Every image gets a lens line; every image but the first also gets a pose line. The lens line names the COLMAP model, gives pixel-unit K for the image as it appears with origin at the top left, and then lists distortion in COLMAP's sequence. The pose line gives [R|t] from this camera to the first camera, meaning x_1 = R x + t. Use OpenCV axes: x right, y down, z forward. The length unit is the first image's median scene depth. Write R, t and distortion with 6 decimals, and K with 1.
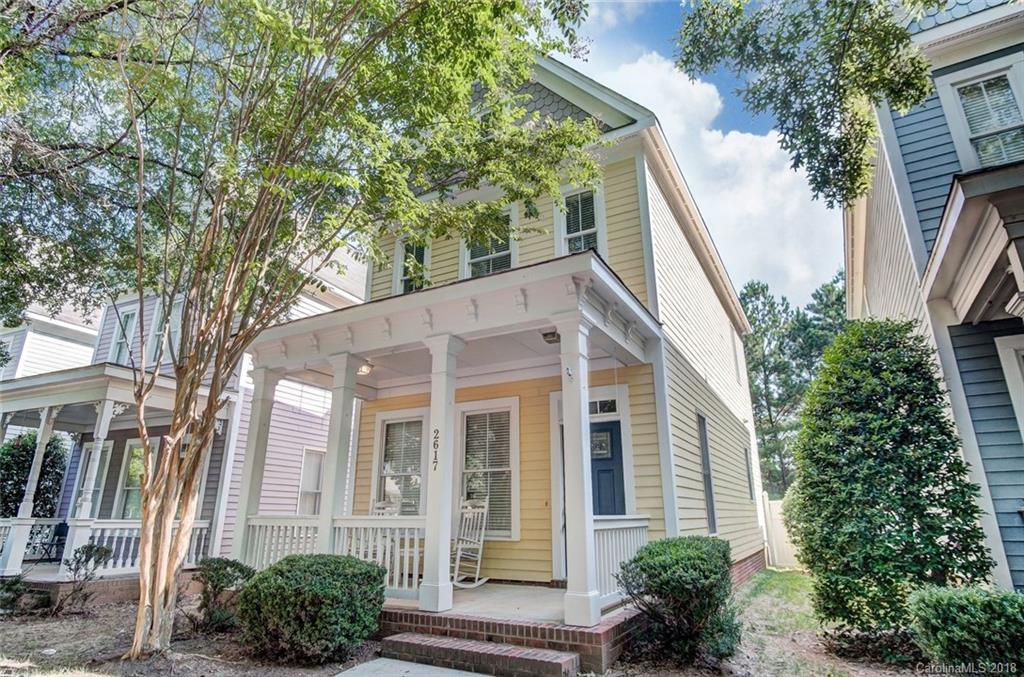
lens RADIAL K [[554.4, 0, 514.5], [0, 554.4, 333.4], [0, 0, 1]] dist [-0.034970, 0.009751]
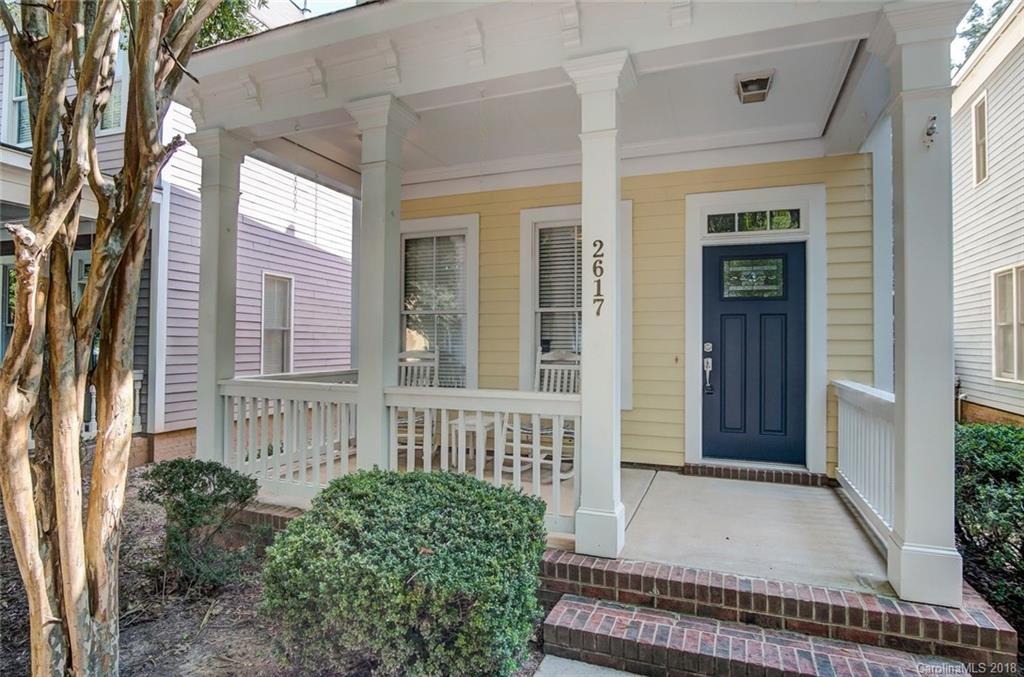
lens RADIAL K [[551.6, 0, 514.4], [0, 551.6, 332.9], [0, 0, 1]] dist [-0.033638, 0.007935]
pose [[0.991852, 0.010791, 0.126937, -0.291403], [-0.047889, 0.954909, 0.293010, 0.110133], [-0.118051, -0.296701, 0.947646, 0.493719]]
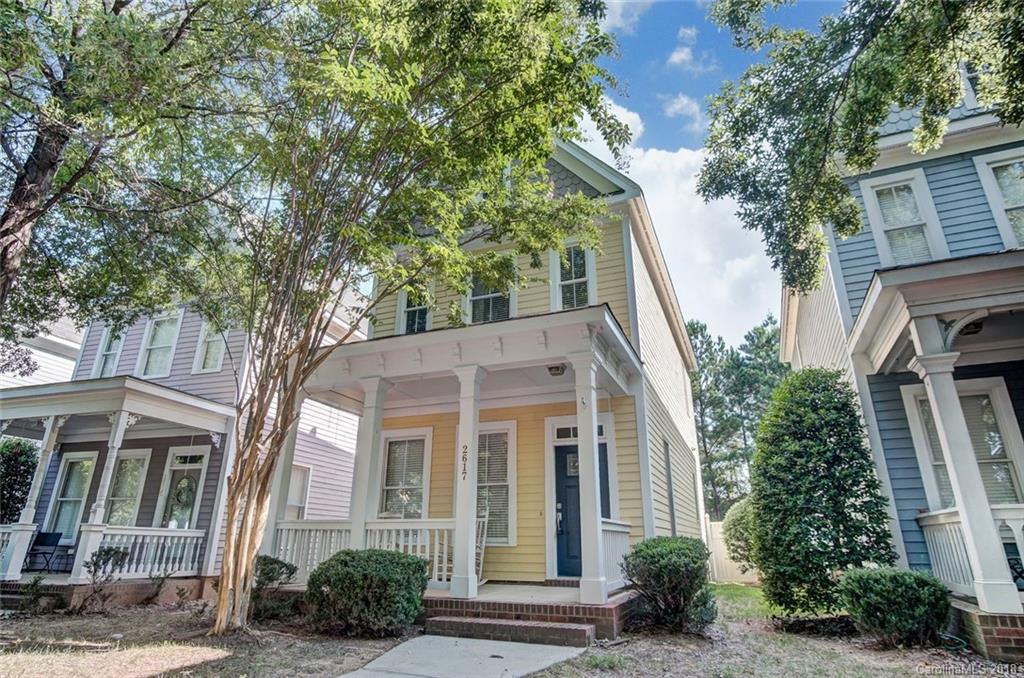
lens RADIAL K [[551.6, 0, 514.4], [0, 551.6, 333.4], [0, 0, 1]] dist [-0.033638, 0.007935]
pose [[0.993156, 0.048254, 0.106358, -0.176553], [-0.043177, 0.997839, -0.049527, -0.012040], [-0.108518, 0.044595, 0.993094, -0.197526]]
